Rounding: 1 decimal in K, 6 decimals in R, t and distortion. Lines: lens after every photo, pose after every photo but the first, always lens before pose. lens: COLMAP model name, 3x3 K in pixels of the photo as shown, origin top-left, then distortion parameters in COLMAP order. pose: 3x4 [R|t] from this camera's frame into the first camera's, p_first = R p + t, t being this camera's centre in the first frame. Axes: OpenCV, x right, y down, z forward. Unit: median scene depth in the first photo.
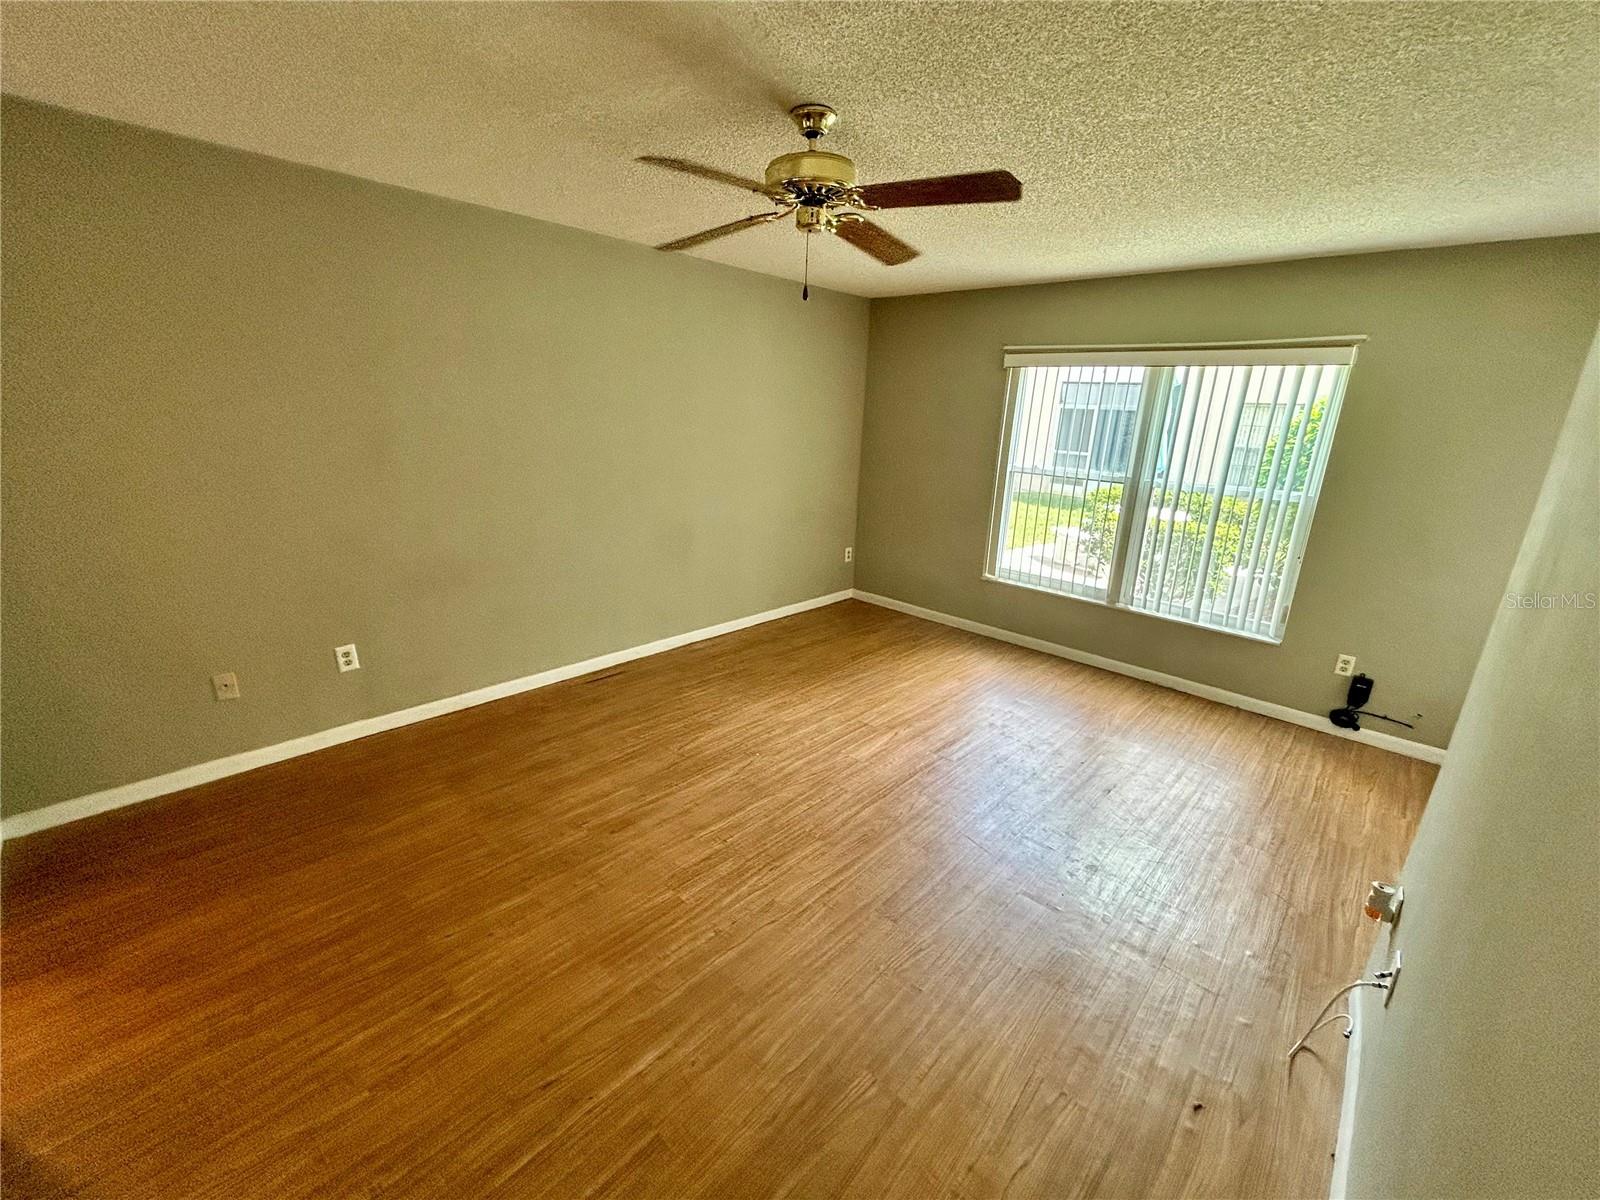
lens RADIAL K [[653.5, 0, 800.8], [0, 653.5, 597.8], [0, 0, 1]] dist [-0.001097, -0.000072]
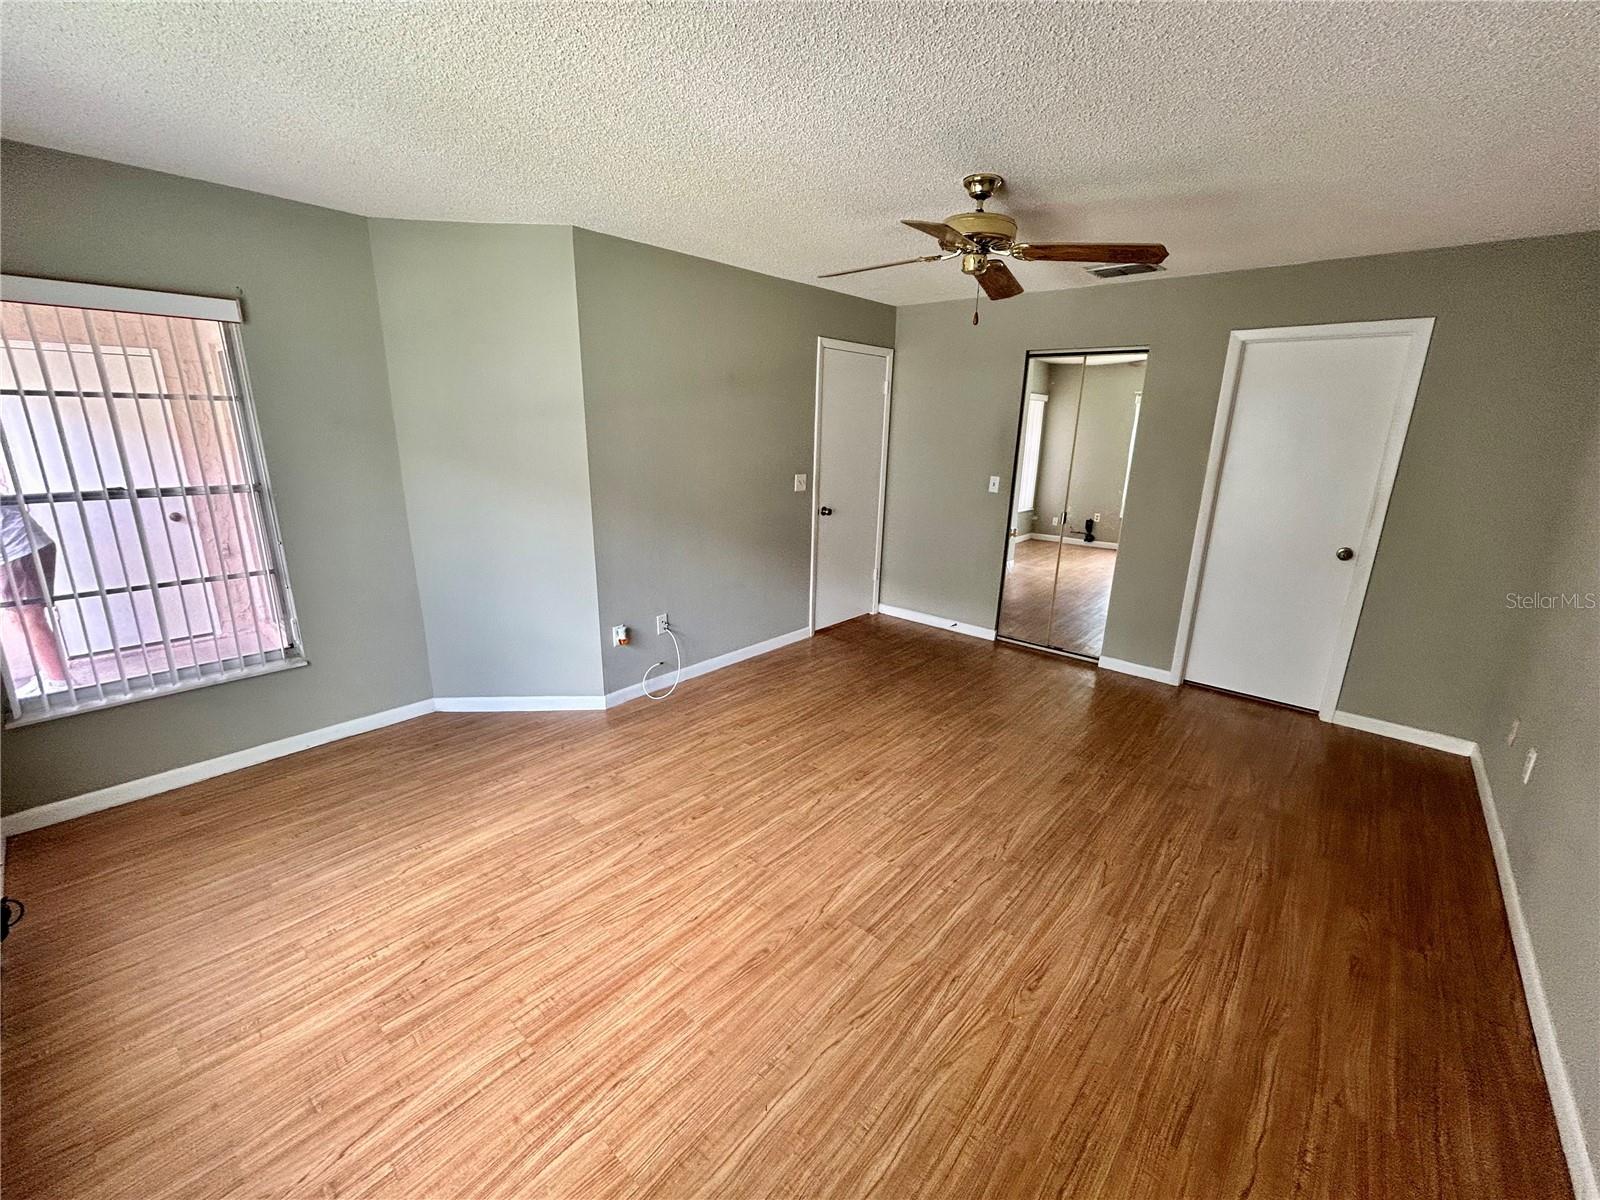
lens RADIAL K [[653.5, 0, 800.8], [0, 653.5, 597.8], [0, 0, 1]] dist [-0.001097, -0.000072]
pose [[-0.997647, -0.052494, -0.044090, 0.206543], [-0.067824, 0.849331, 0.523486, -0.381199], [0.009967, 0.525245, -0.850893, 1.351134]]
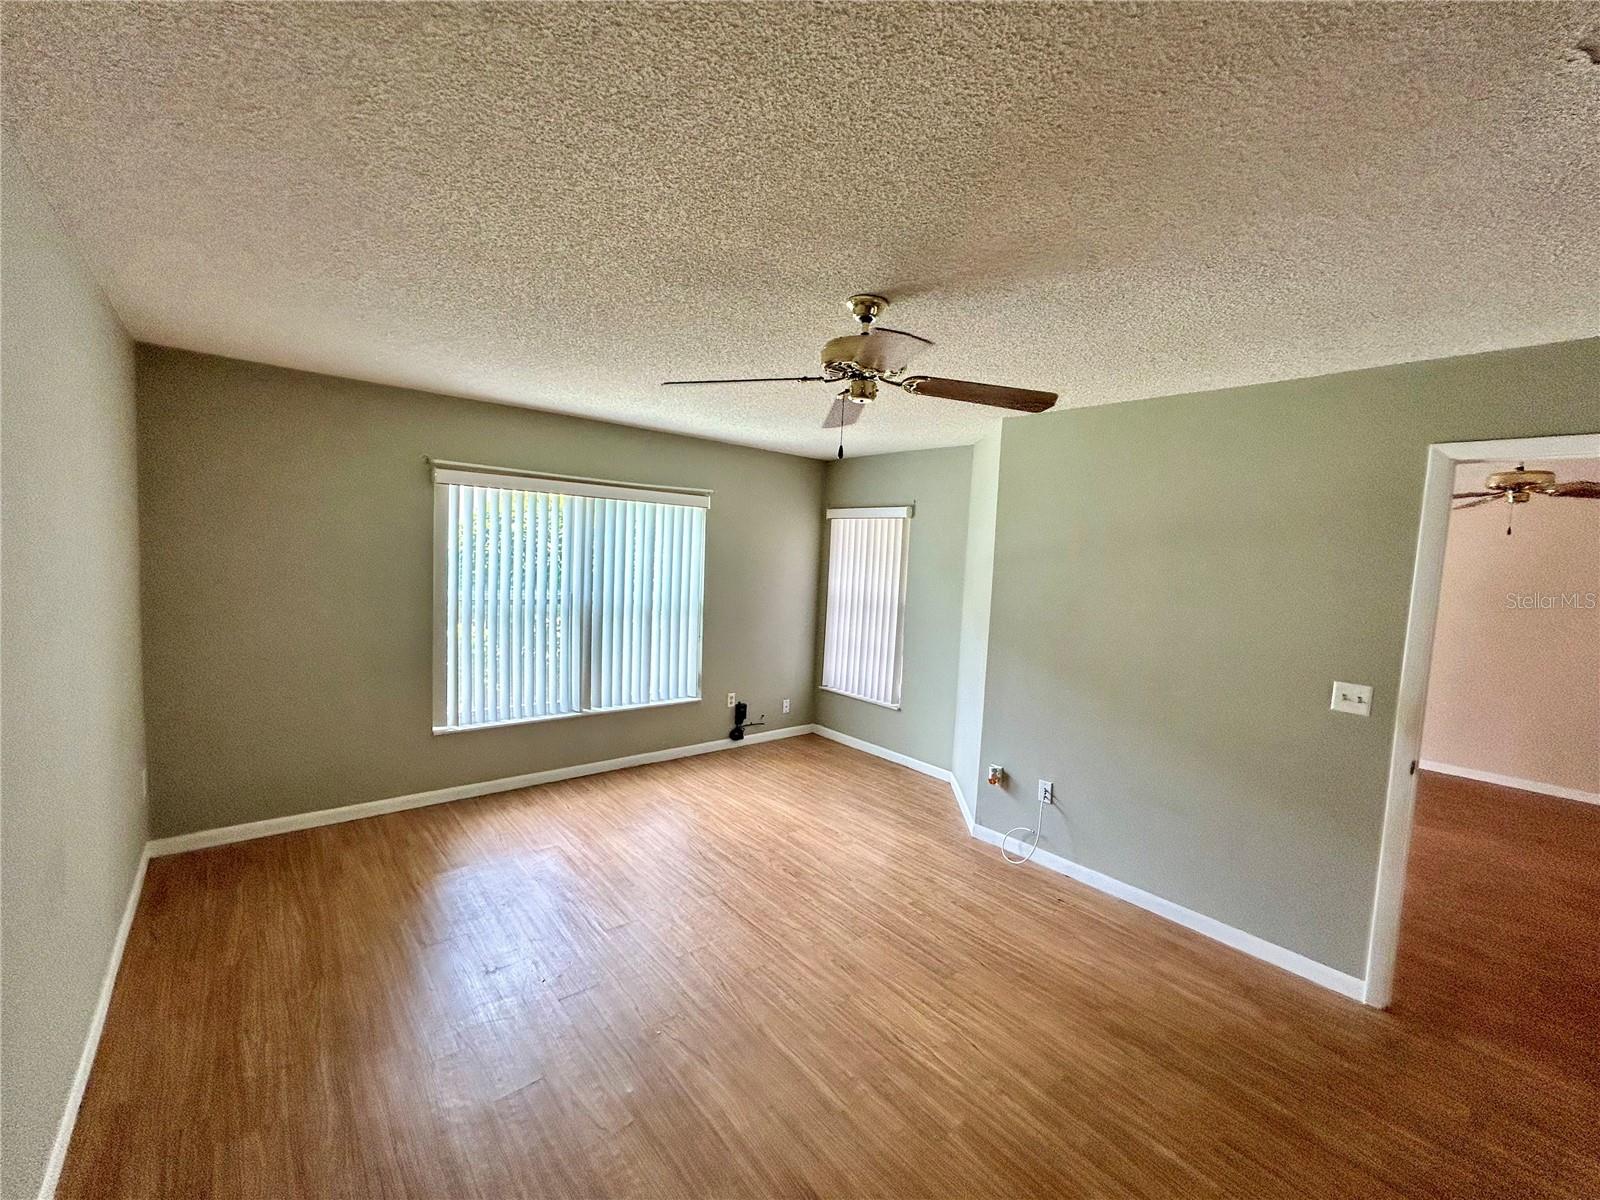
lens RADIAL K [[653.5, 0, 800.8], [0, 653.5, 597.8], [0, 0, 1]] dist [-0.001097, -0.000072]
pose [[0.119420, -0.107366, 0.987021, -0.618941], [0.238352, 0.968163, 0.076476, -0.204811], [-0.963809, 0.226126, 0.141209, 0.583687]]
